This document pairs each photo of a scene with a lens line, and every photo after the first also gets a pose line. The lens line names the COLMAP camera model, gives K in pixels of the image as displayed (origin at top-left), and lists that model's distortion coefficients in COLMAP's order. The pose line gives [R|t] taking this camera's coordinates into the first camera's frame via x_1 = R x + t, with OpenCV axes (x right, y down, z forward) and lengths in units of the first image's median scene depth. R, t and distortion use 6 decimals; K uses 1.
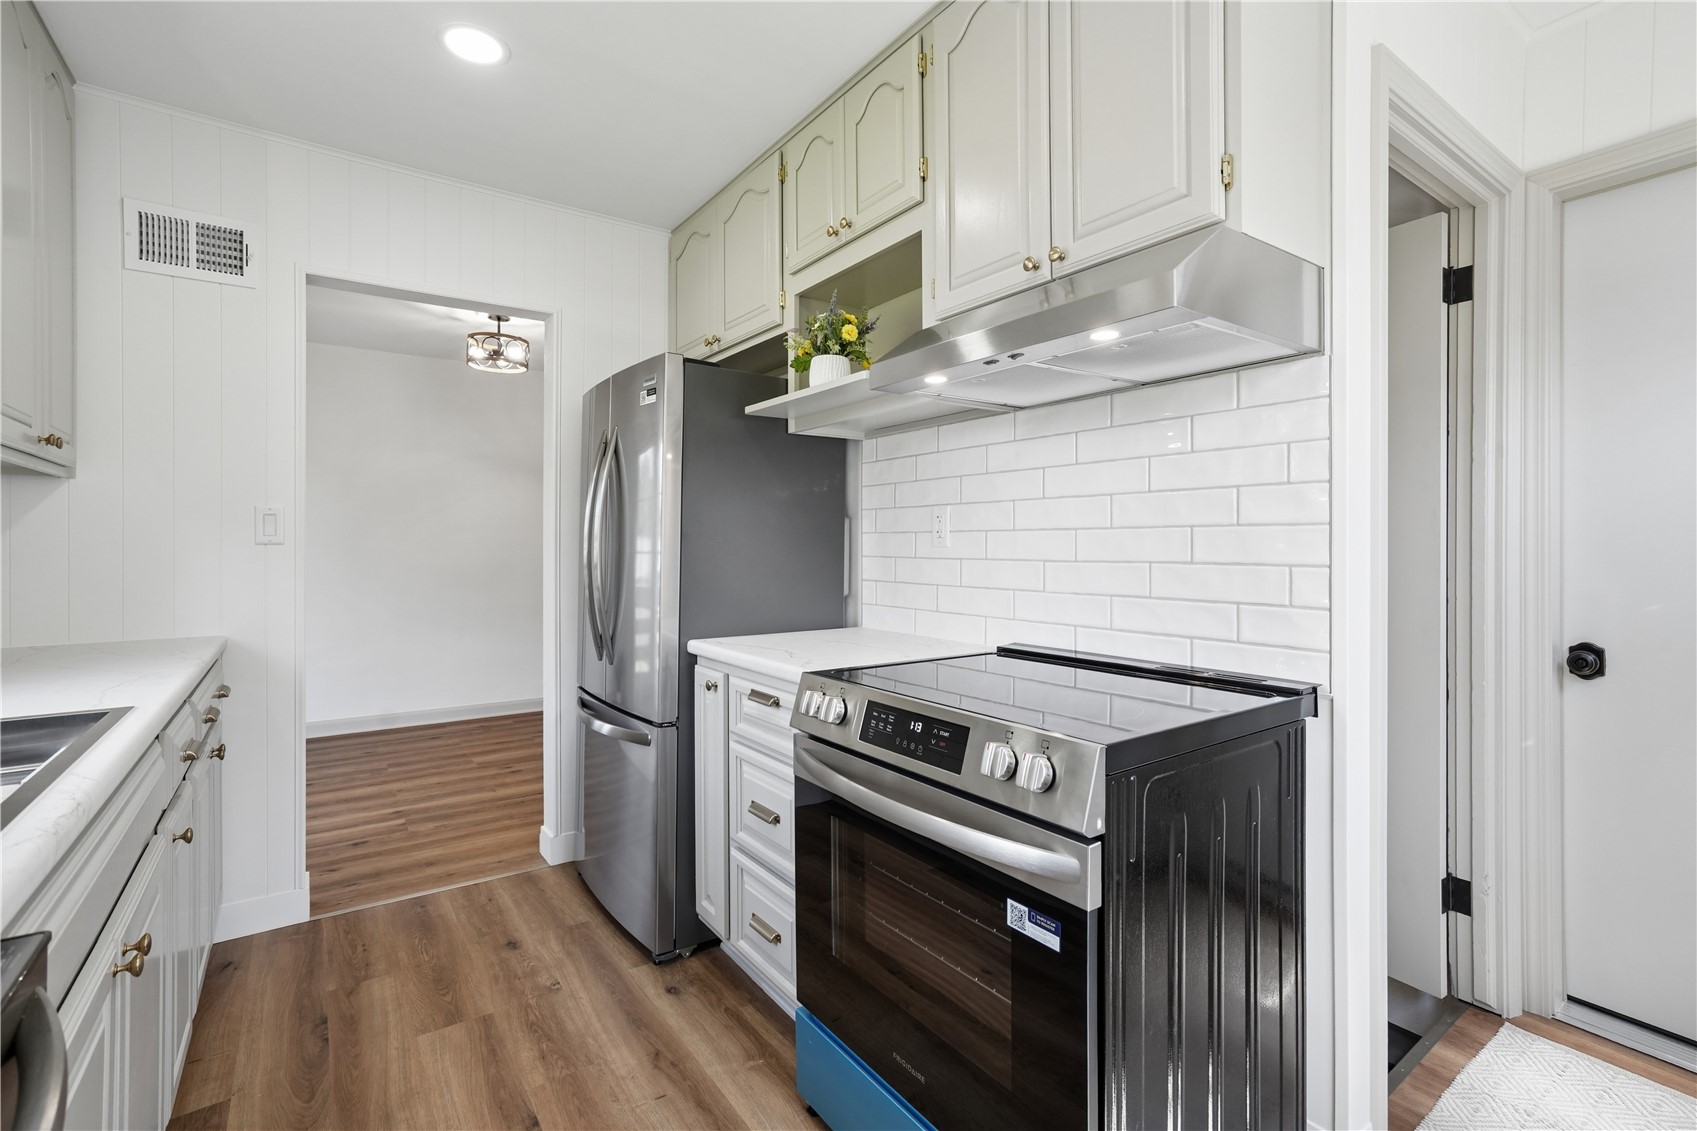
lens RADIAL K [[803.4, 0, 843.9], [0, 803.4, 545.3], [0, 0, 1]] dist [-0.000633, 0.000119]
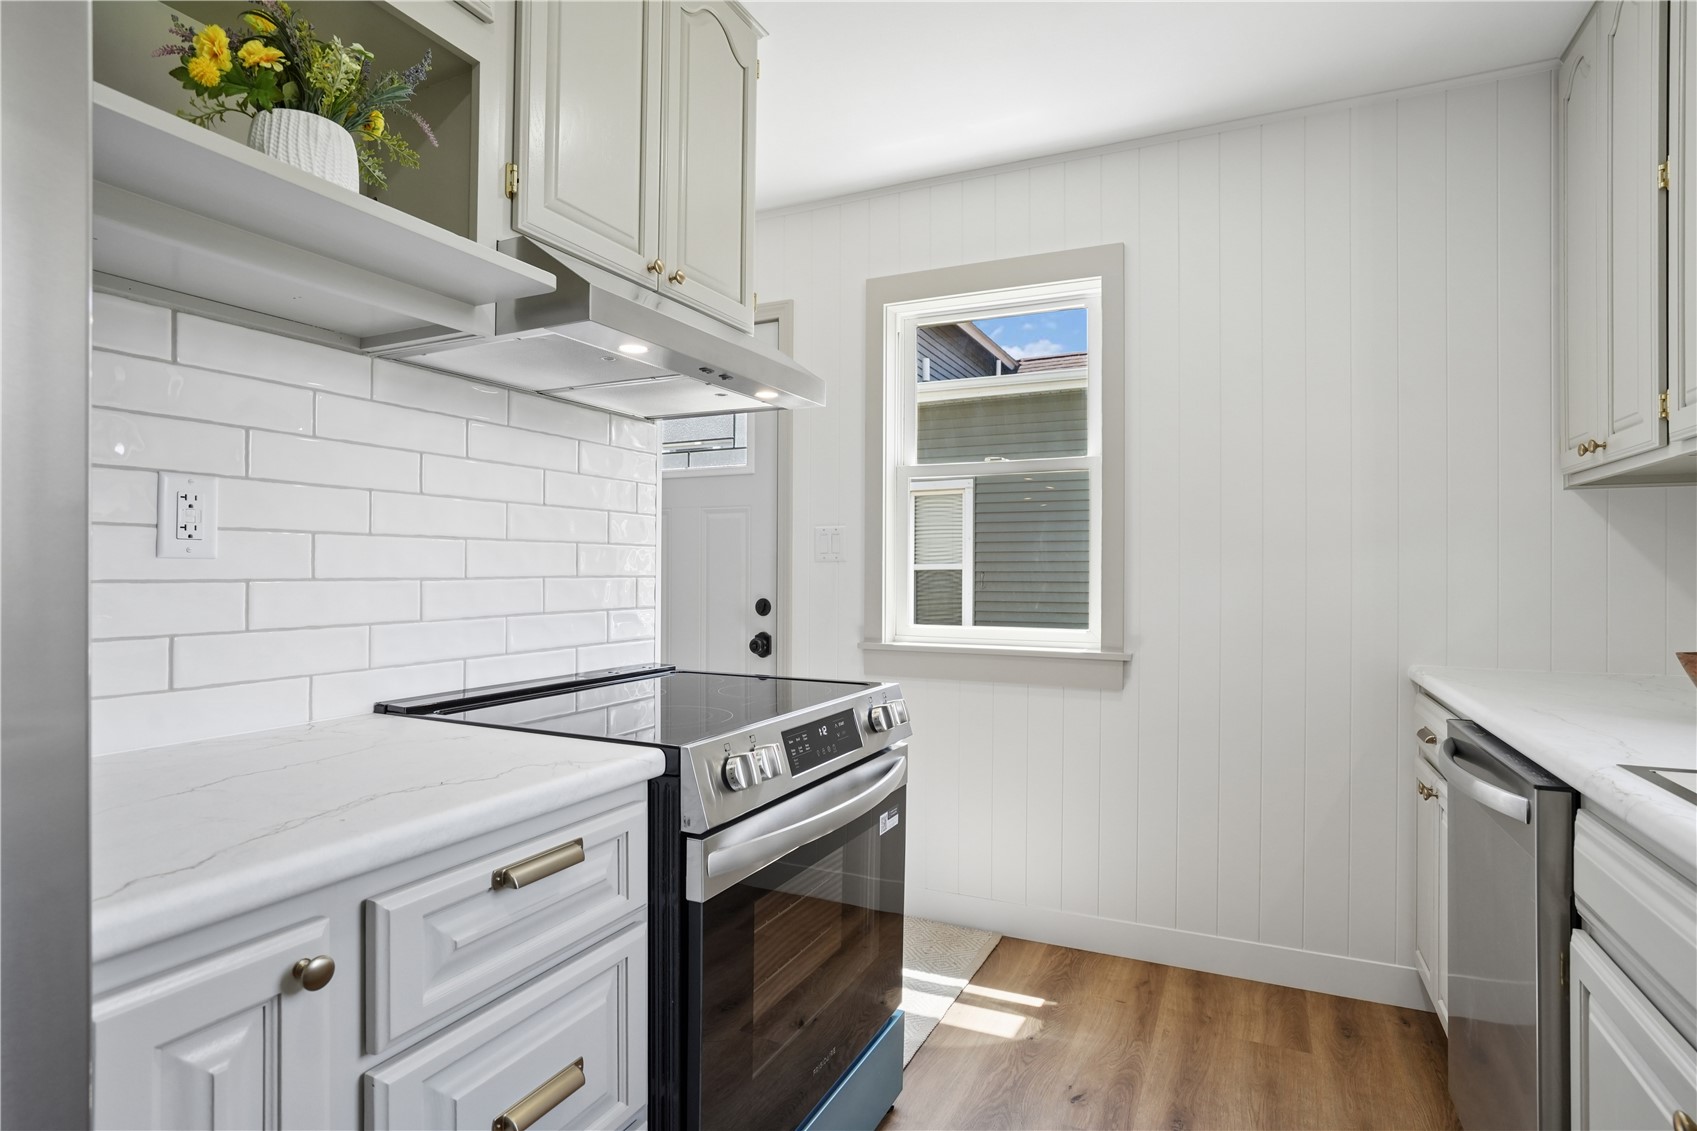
lens RADIAL K [[855.0, 0, 848.4], [0, 855.0, 566.0], [0, 0, 1]] dist [-0.055724, 0.027018]
pose [[-0.490694, 0.003638, 0.871324, -0.663590], [-0.001018, 0.999988, -0.004748, 0.011460], [-0.871331, -0.003217, -0.490685, 1.125074]]
